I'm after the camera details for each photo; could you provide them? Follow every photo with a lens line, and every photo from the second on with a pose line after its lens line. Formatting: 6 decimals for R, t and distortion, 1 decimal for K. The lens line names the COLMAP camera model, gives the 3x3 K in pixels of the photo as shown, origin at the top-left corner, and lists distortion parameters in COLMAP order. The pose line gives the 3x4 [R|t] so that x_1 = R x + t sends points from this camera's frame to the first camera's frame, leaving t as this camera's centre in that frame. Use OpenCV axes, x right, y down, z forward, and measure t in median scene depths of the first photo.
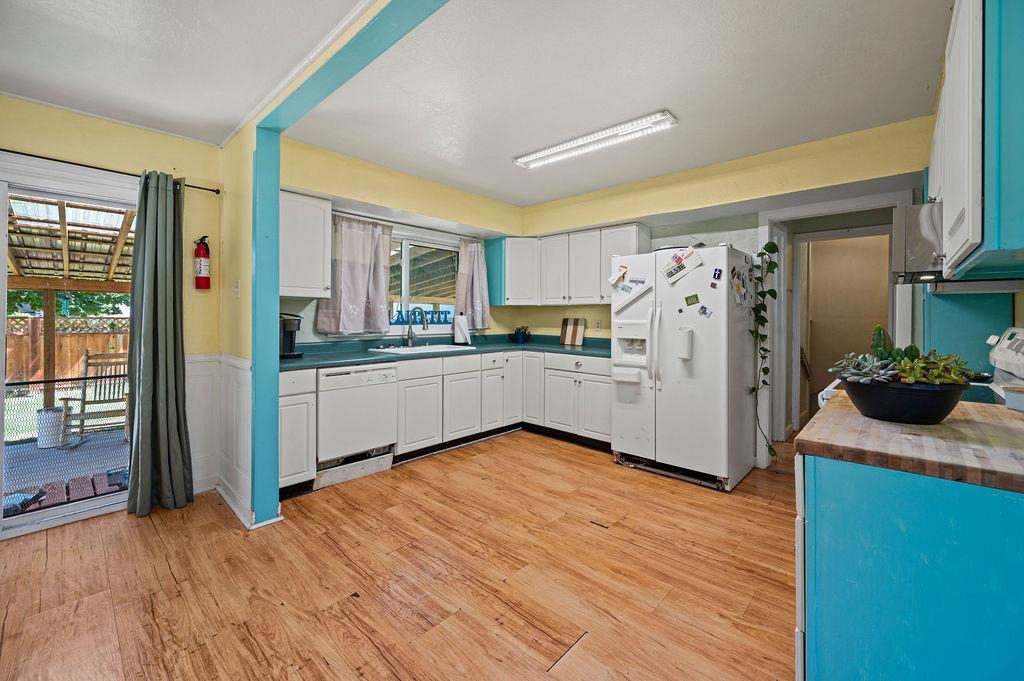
lens RADIAL K [[416.5, 0, 510.5], [0, 416.5, 316.7], [0, 0, 1]] dist [0.000220, 0.001241]
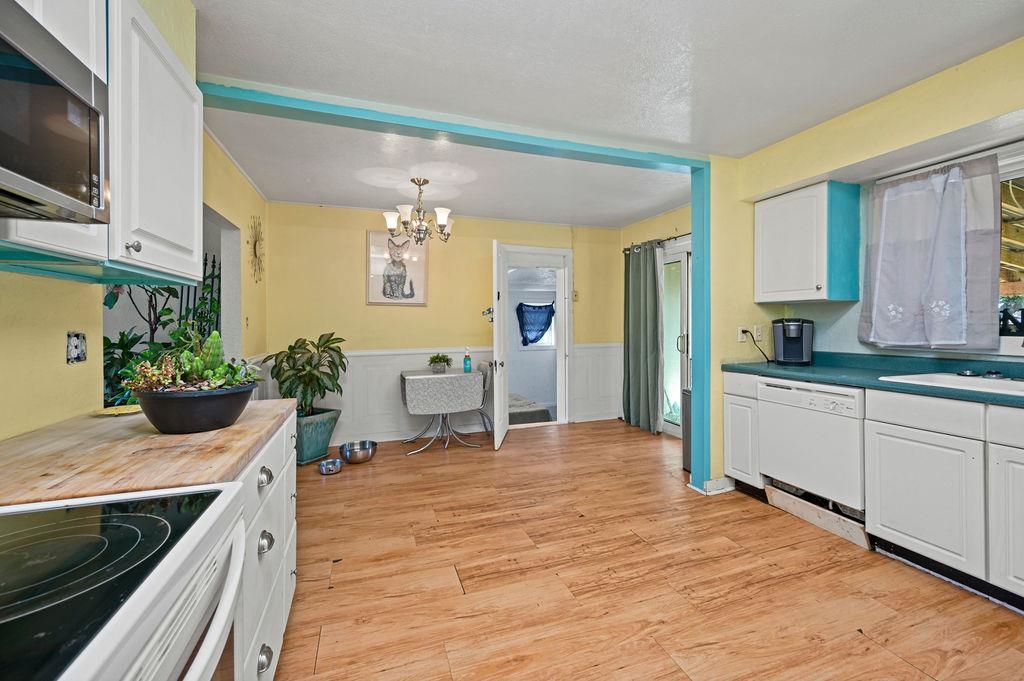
lens RADIAL K [[416.5, 0, 518.6], [0, 416.5, 323.7], [0, 0, 1]] dist [0.000220, 0.001241]
pose [[-0.452011, -0.000308, -0.892012, 0.587093], [0.004312, 0.999988, -0.002530, 0.003464], [0.892002, -0.004990, -0.452004, 0.847885]]
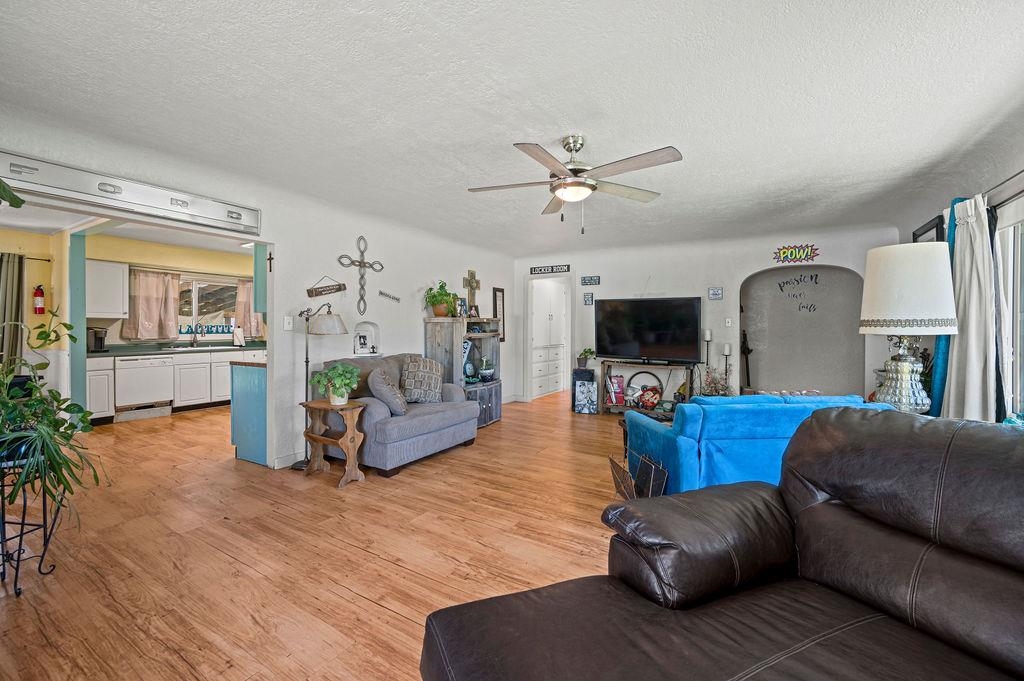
lens RADIAL K [[416.5, 0, 513.9], [0, 416.5, 333.8], [0, 0, 1]] dist [0.000220, 0.001241]
pose [[0.980412, -0.006770, 0.196840, 0.837546], [0.004582, 0.999923, 0.011569, 0.007189], [-0.196903, -0.010441, 0.980367, -1.073904]]
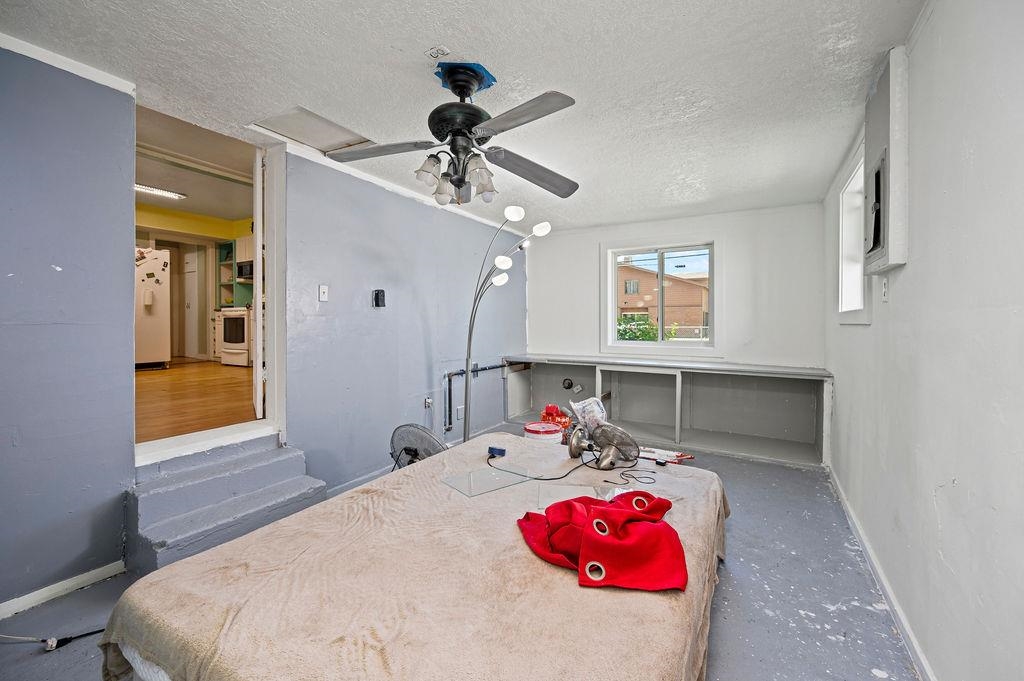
lens RADIAL K [[416.5, 0, 507.3], [0, 416.5, 322.4], [0, 0, 1]] dist [0.000220, 0.001241]
pose [[-0.209757, -0.007474, 0.977725, -1.749659], [-0.000544, 0.999972, 0.007528, 0.157283], [-0.977754, 0.001047, -0.209755, -0.215969]]
